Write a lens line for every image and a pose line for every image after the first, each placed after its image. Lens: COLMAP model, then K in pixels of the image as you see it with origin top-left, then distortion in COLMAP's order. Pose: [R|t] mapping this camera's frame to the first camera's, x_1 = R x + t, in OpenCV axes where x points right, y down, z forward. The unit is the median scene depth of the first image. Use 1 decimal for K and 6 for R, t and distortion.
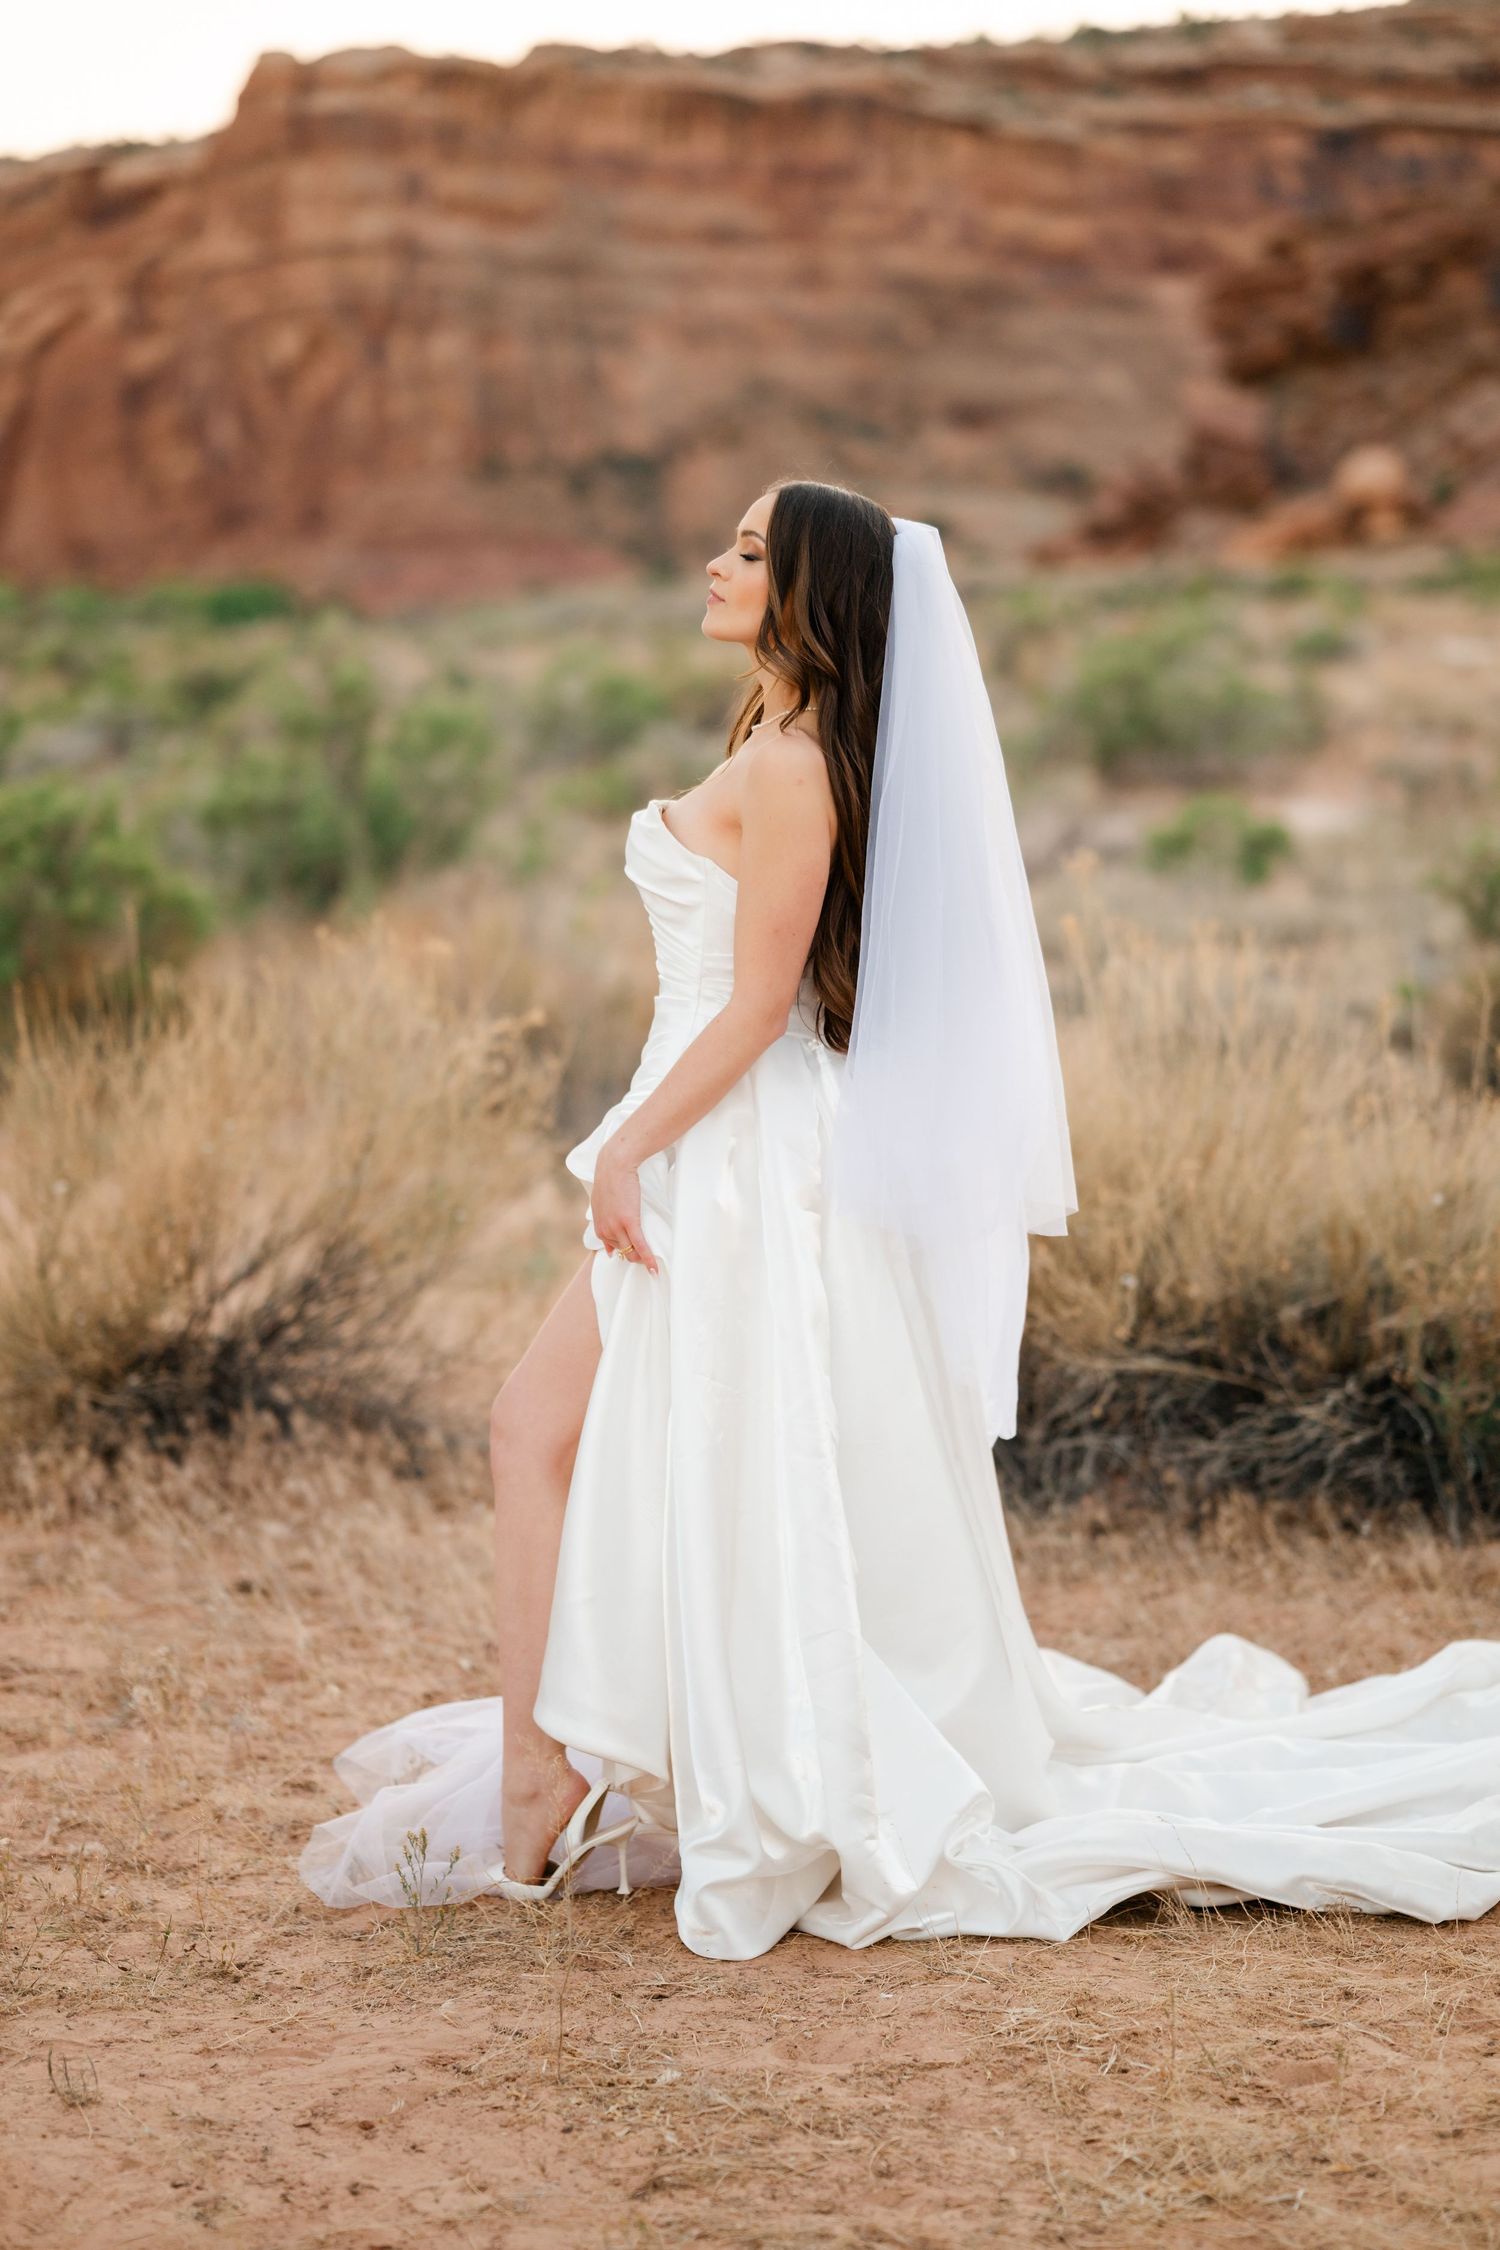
lens RADIAL K [[5020.3, 0, 750.0], [0, 5020.3, 1125.0], [0, 0, 1]] dist [-0.032593, -0.124294]
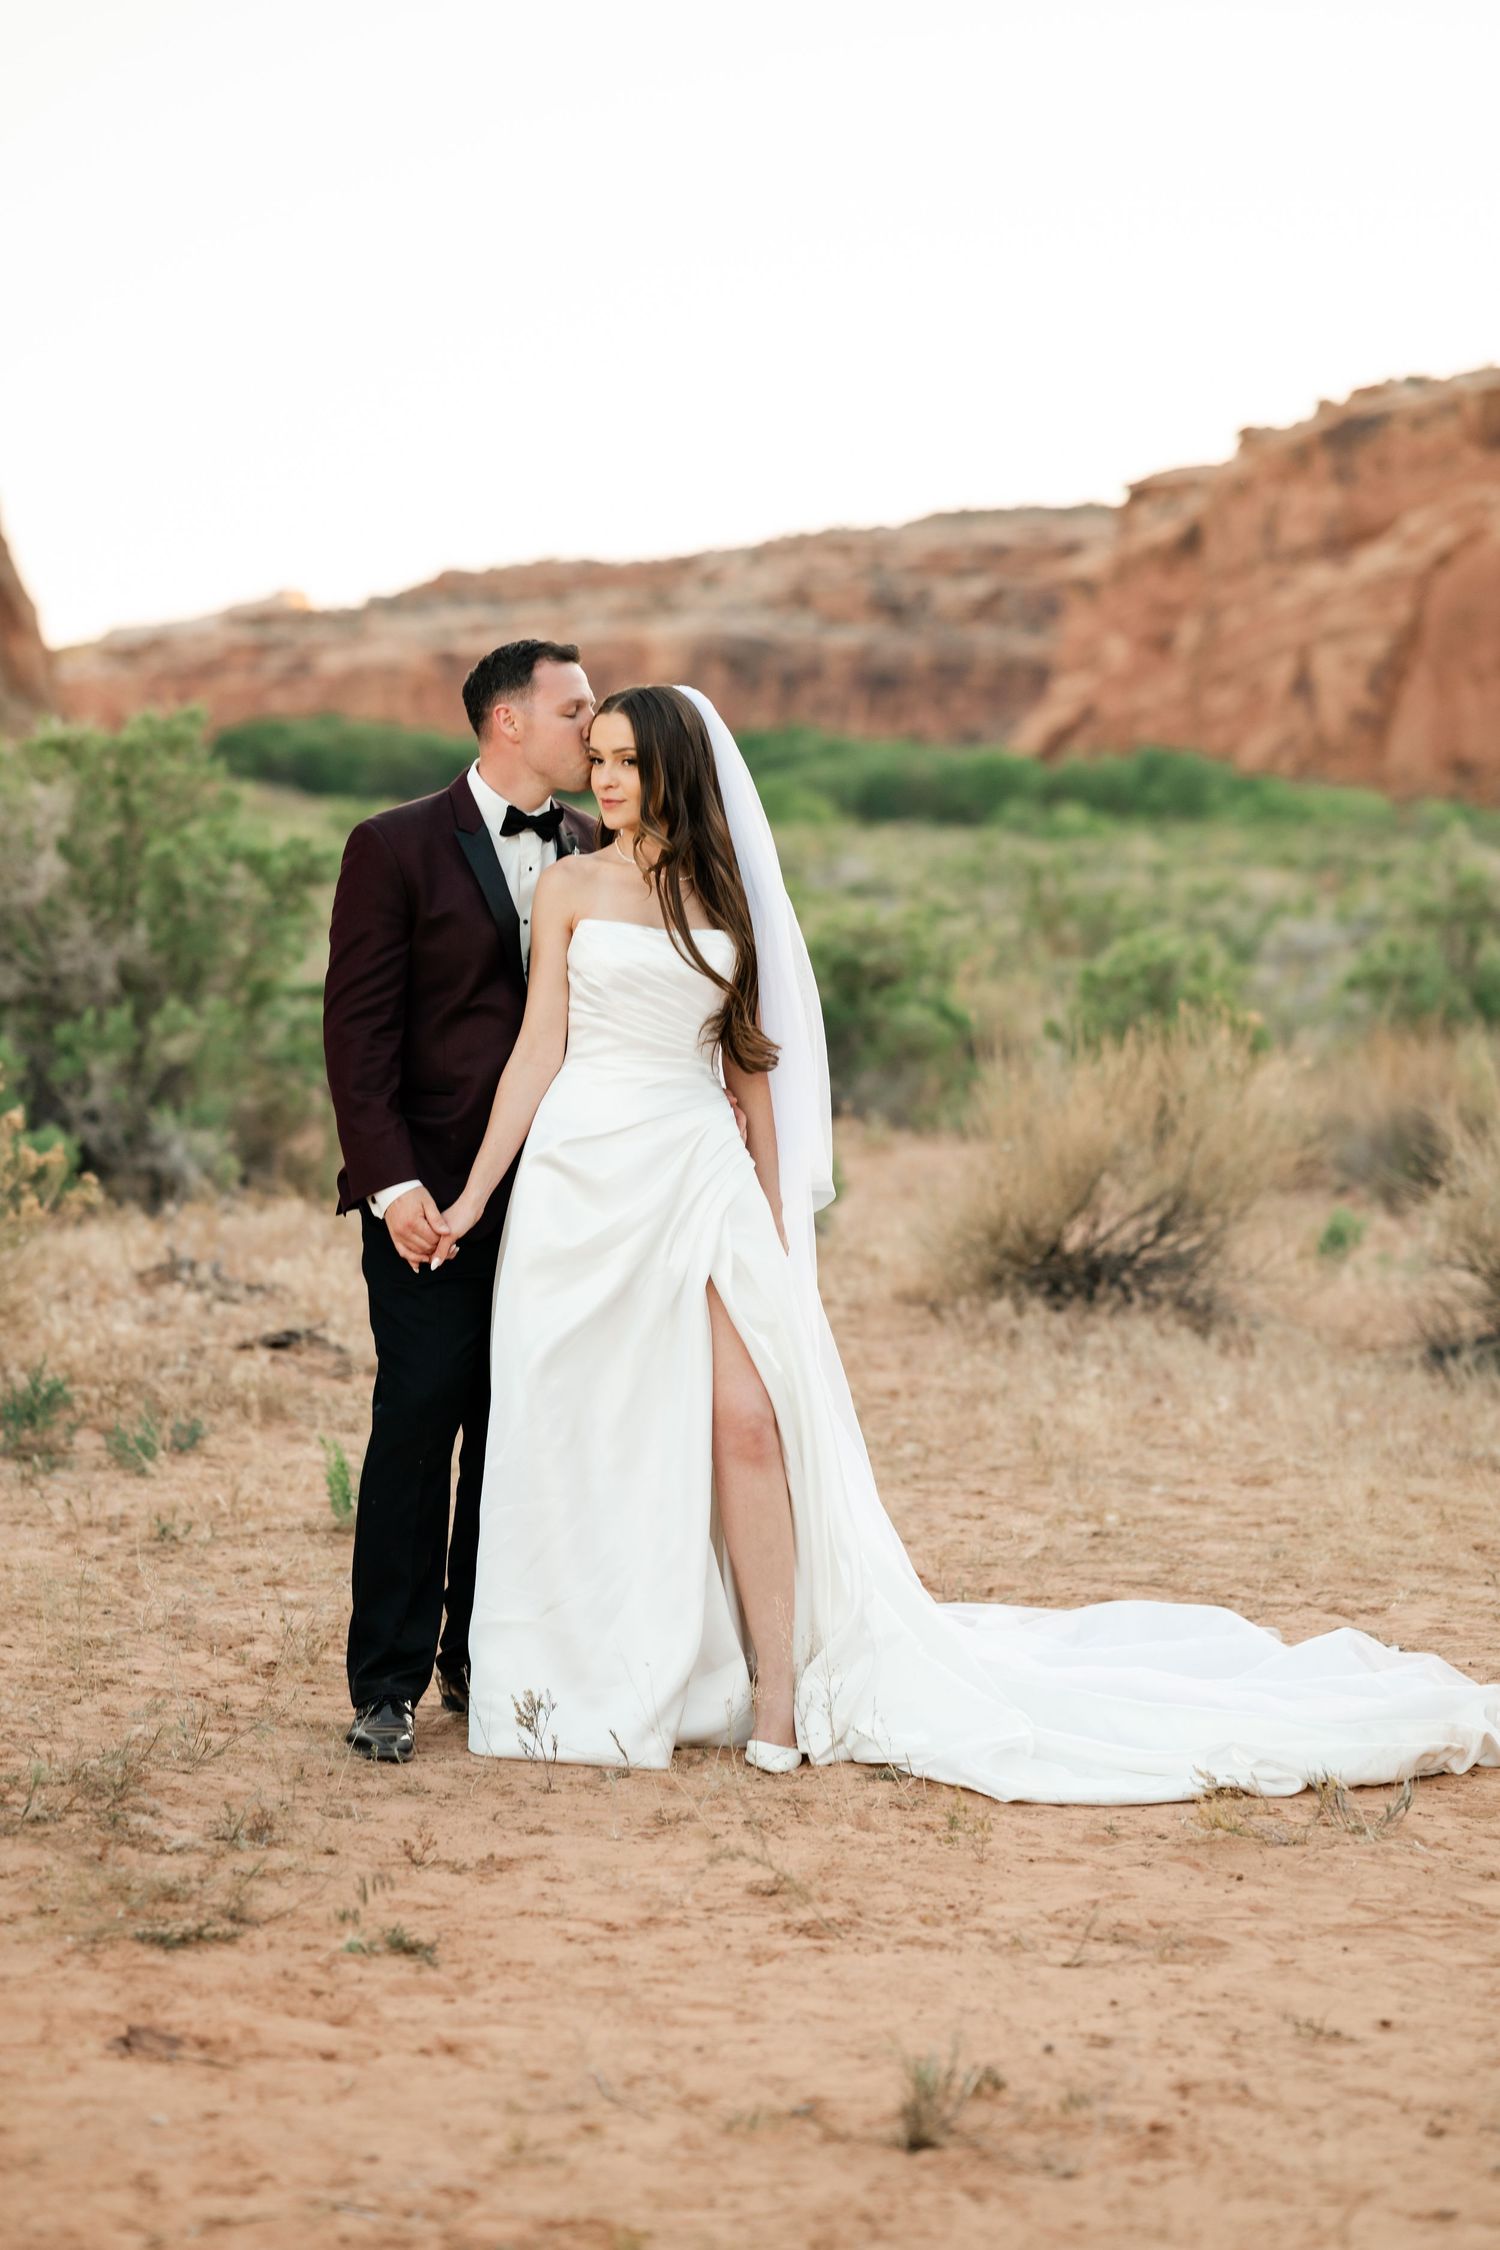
lens RADIAL K [[6553.7, 0, 750.0], [0, 6553.7, 1125.0], [0, 0, 1]] dist [-0.019143, 0.210810]
pose [[0.956659, 0.059010, -0.285168, 0.400906], [-0.075528, 0.996023, -0.047267, 0.114827], [0.281244, 0.066757, 0.957311, -1.107256]]
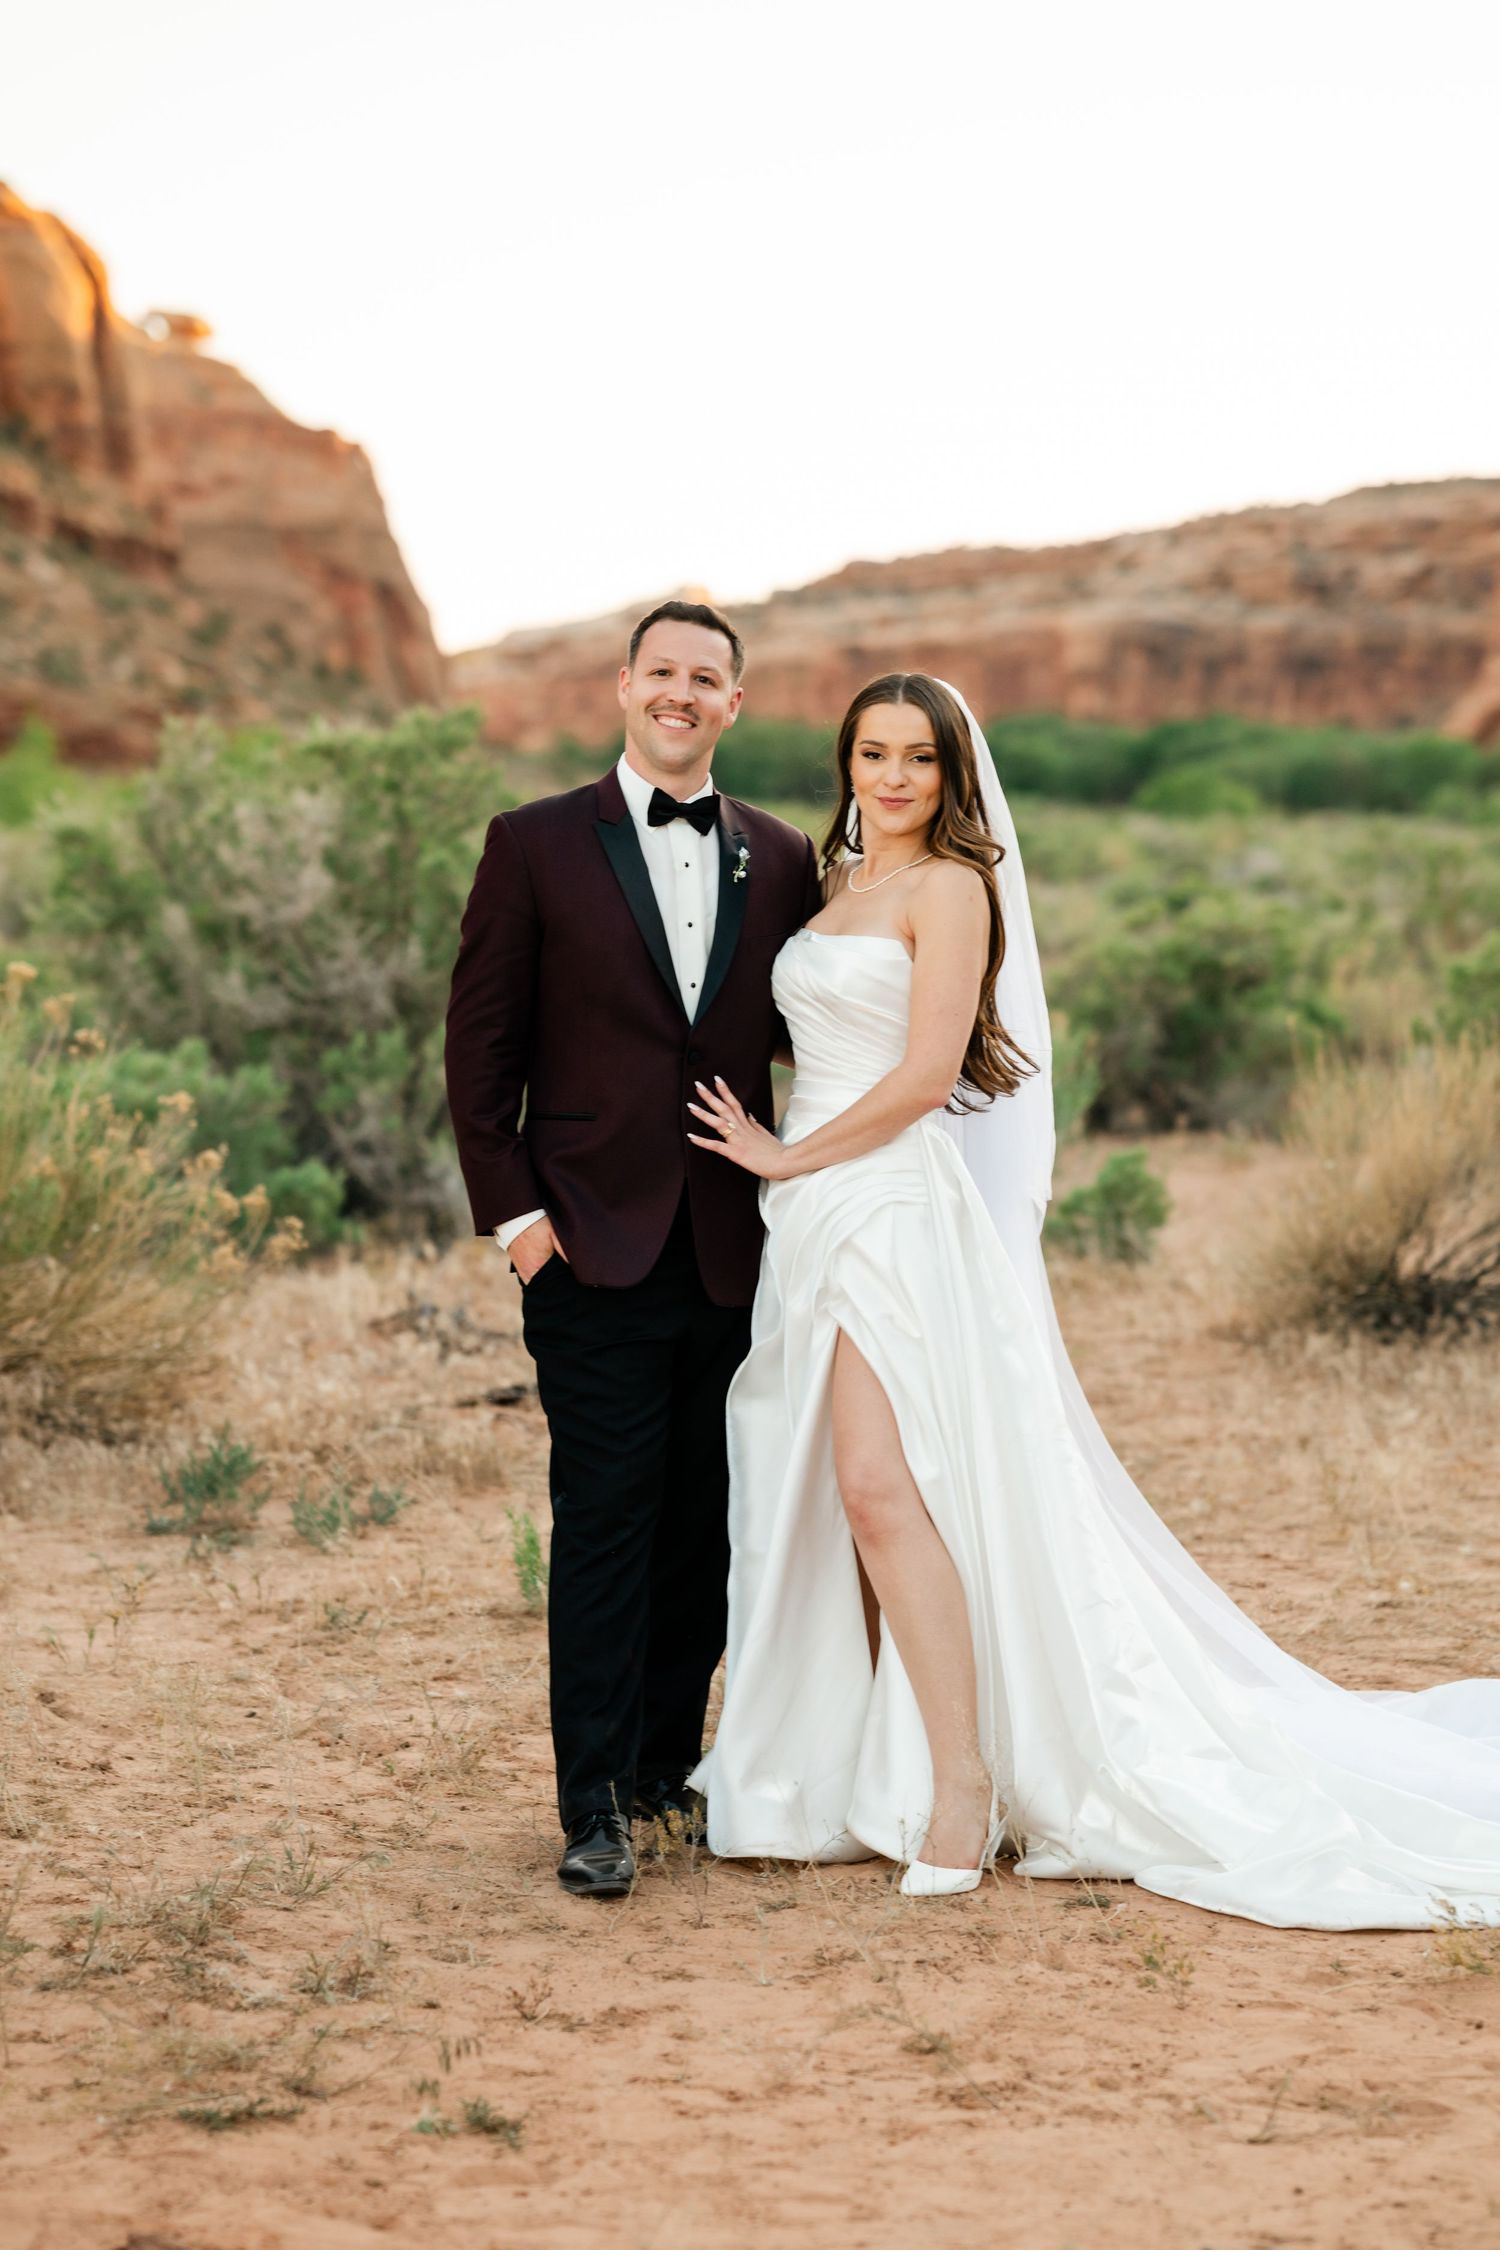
lens RADIAL K [[6553.7, 0, 750.0], [0, 6553.7, 1125.0], [0, 0, 1]] dist [-0.019143, 0.210810]
pose [[0.931160, 0.040351, -0.362372, 0.417116], [-0.059434, 0.997362, -0.041664, 0.093640], [0.359735, 0.060333, 0.931102, -0.909018]]
